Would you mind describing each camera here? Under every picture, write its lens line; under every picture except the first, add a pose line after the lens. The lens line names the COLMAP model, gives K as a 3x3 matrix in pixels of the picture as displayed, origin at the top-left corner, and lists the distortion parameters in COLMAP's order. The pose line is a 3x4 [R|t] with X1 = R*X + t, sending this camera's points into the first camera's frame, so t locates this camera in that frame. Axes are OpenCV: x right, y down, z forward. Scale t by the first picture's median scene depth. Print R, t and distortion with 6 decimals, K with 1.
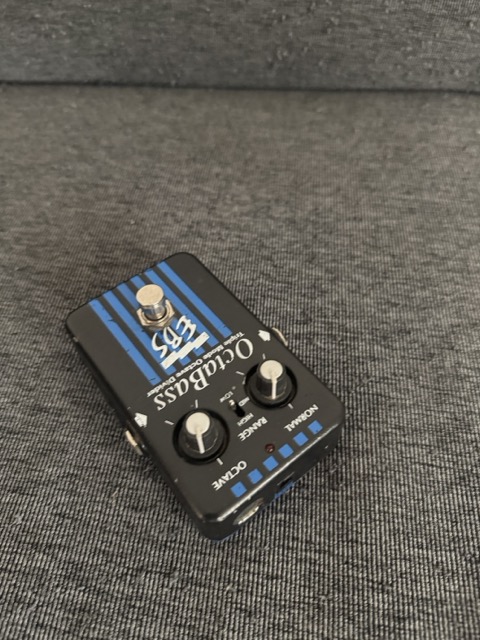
lens RADIAL K [[484.2, 0, 236.8], [0, 484.2, 326.9], [0, 0, 1]] dist [-0.048126, 0.014542]
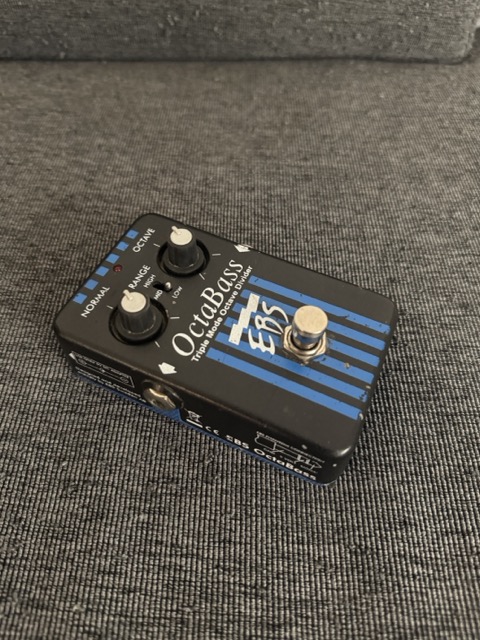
lens RADIAL K [[484.2, 0, 241.2], [0, 484.2, 325.8], [0, 0, 1]] dist [-0.048126, 0.014542]
pose [[0.995083, -0.055320, 0.082160, 0.126786], [0.055333, 0.998466, 0.002123, 0.032576], [-0.082151, 0.002434, 0.996617, 0.072938]]
